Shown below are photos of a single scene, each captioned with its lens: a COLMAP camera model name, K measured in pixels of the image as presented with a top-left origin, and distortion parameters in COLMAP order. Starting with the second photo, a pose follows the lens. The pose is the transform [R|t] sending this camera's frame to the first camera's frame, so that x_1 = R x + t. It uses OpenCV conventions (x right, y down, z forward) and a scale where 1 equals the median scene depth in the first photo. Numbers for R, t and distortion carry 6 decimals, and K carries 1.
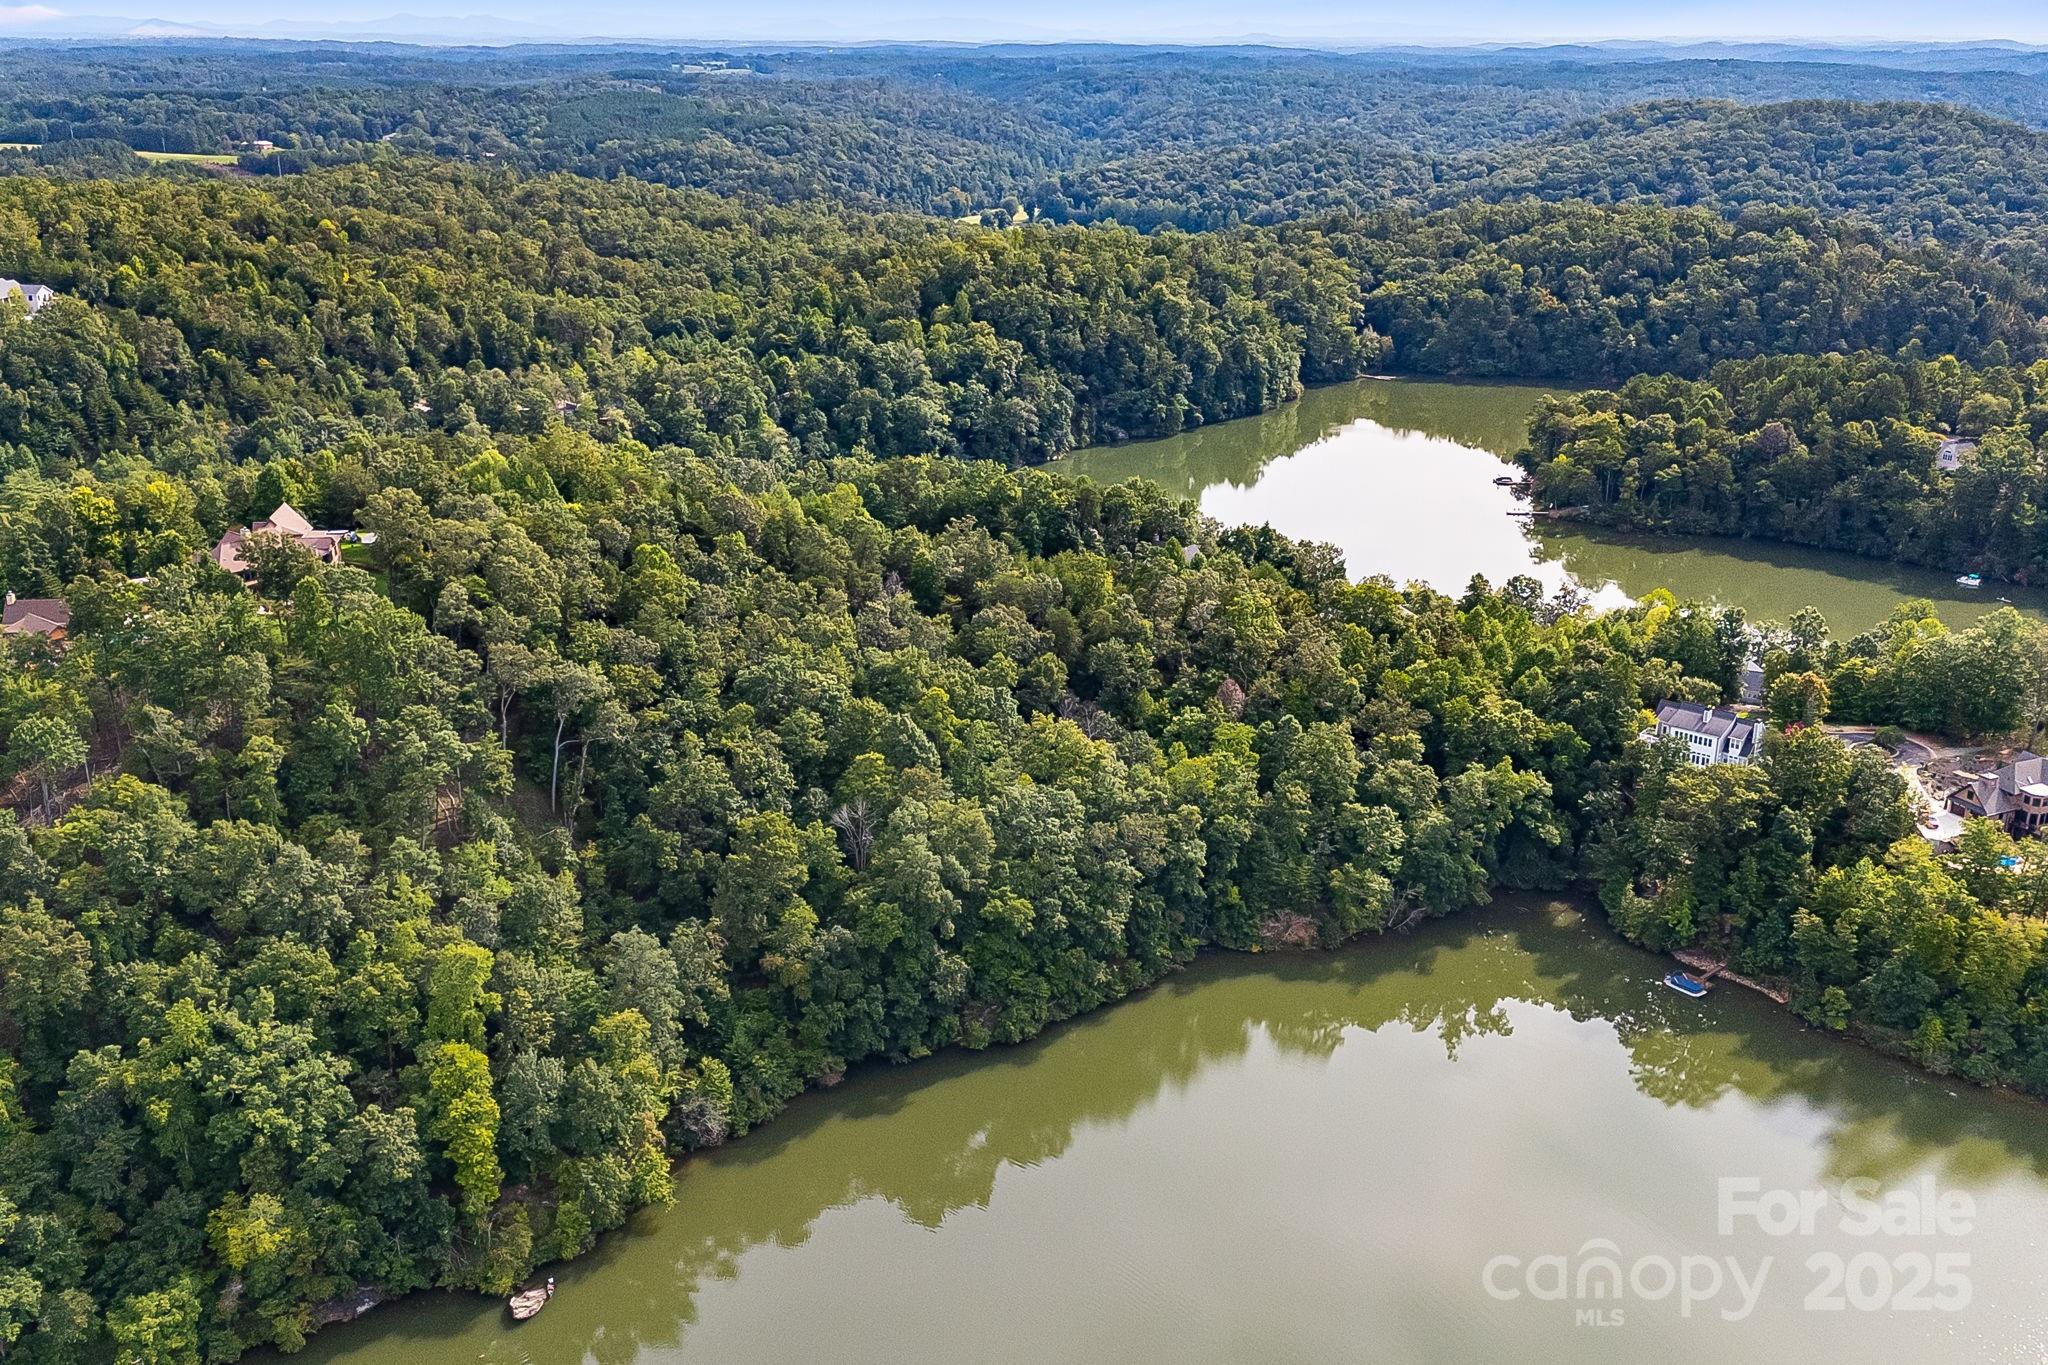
lens RADIAL K [[1884.7, 0, 993.6], [0, 1884.7, 676.3], [0, 0, 1]] dist [0.123786, -0.184500]
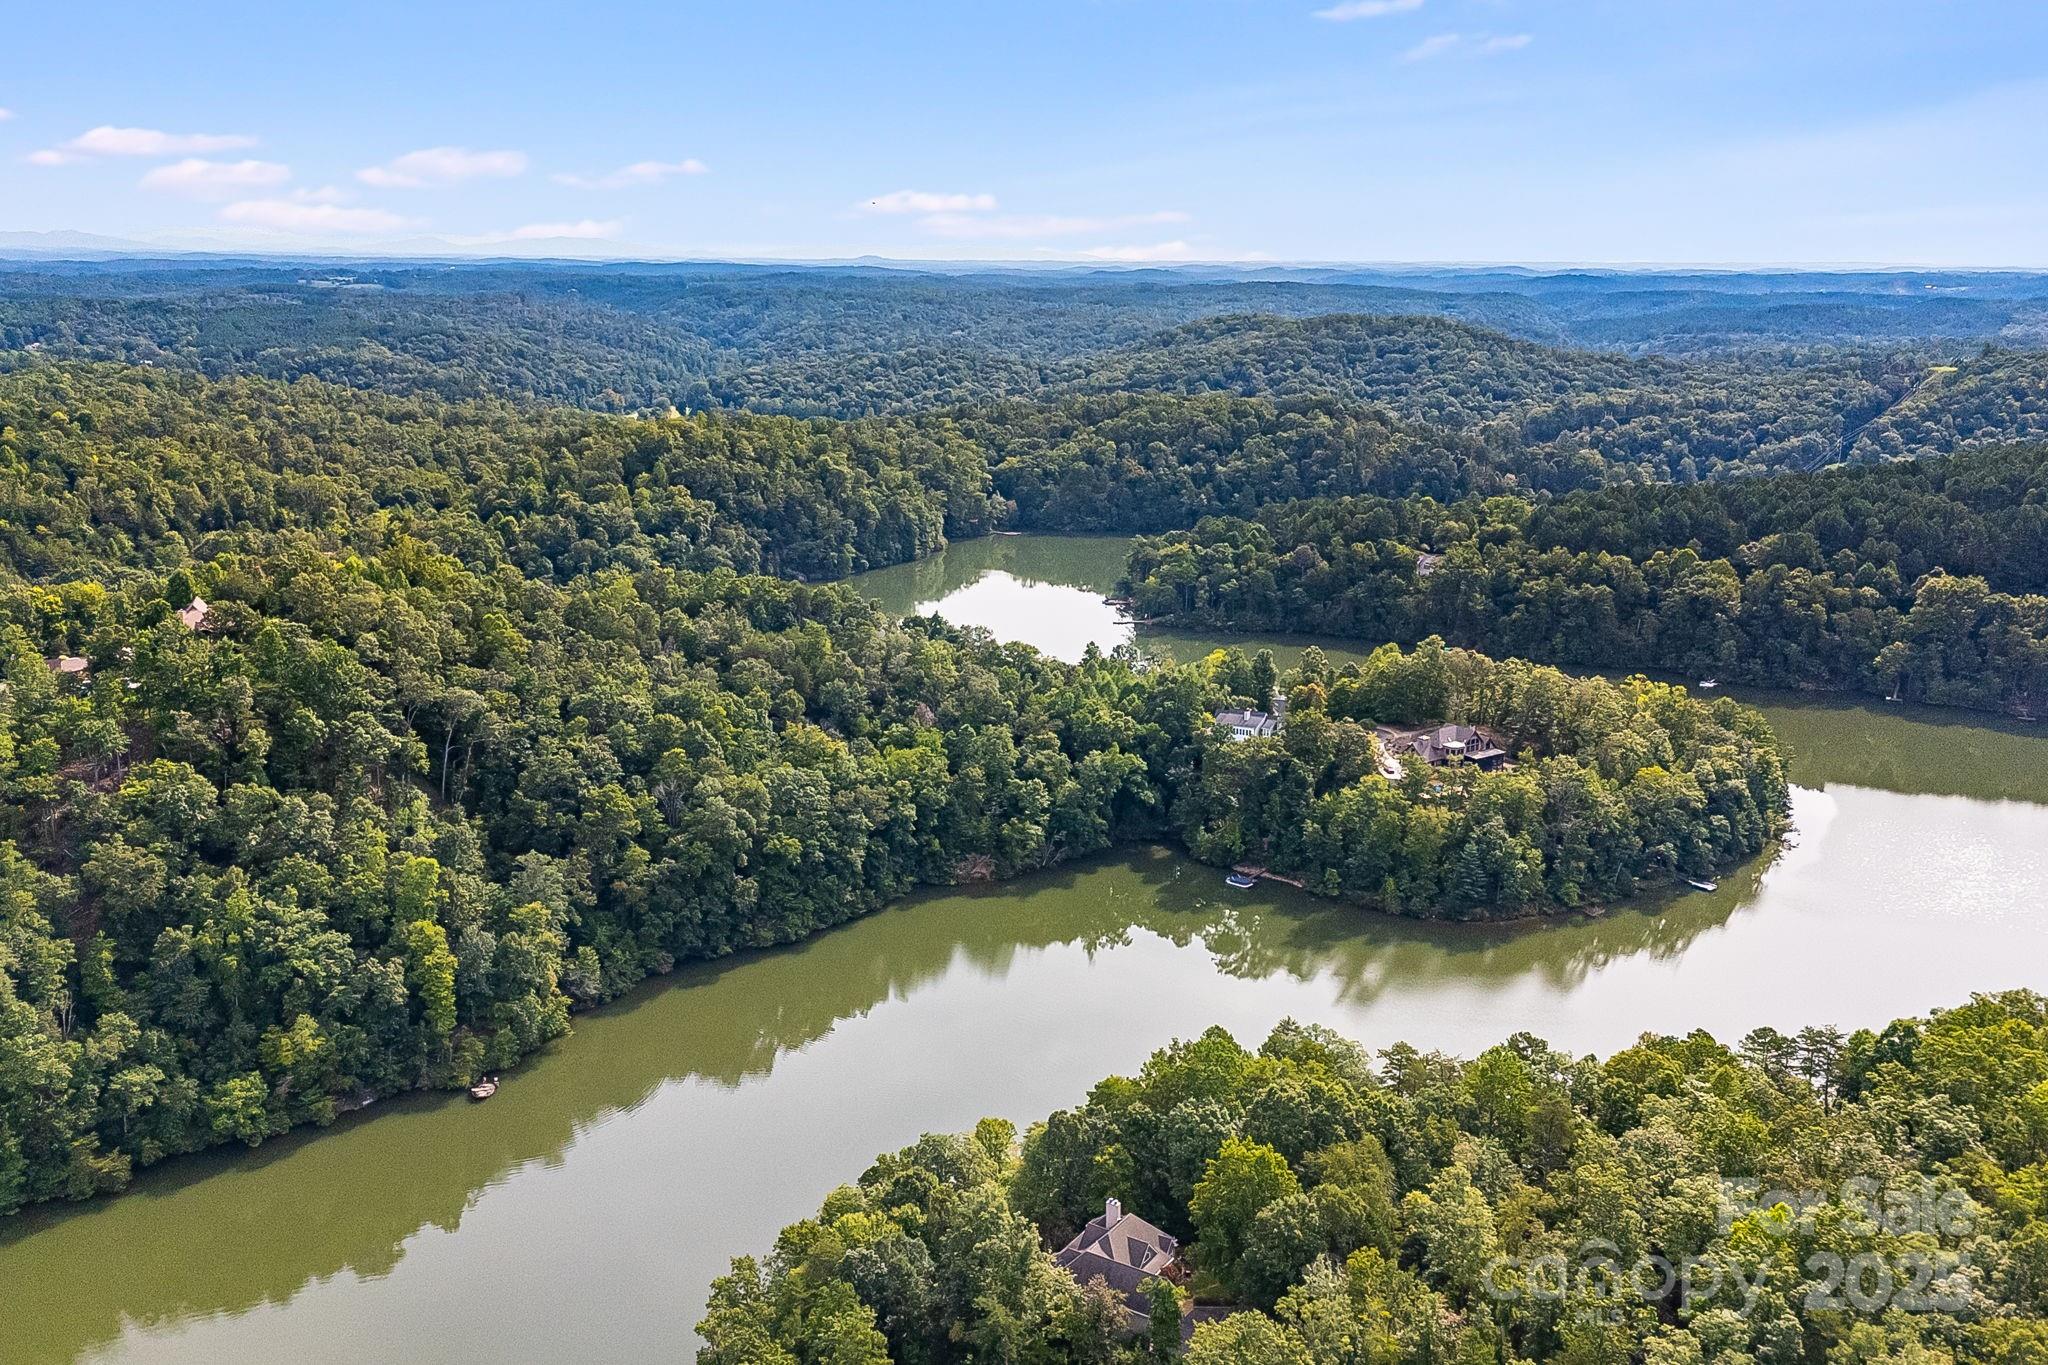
lens RADIAL K [[1884.7, 0, 993.6], [0, 1884.7, 676.3], [0, 0, 1]] dist [0.123786, -0.184500]
pose [[0.981008, -0.038418, 0.190124, -0.084518], [0.058434, 0.993188, -0.100814, 0.122656], [-0.184956, 0.110009, 0.976570, -0.358605]]
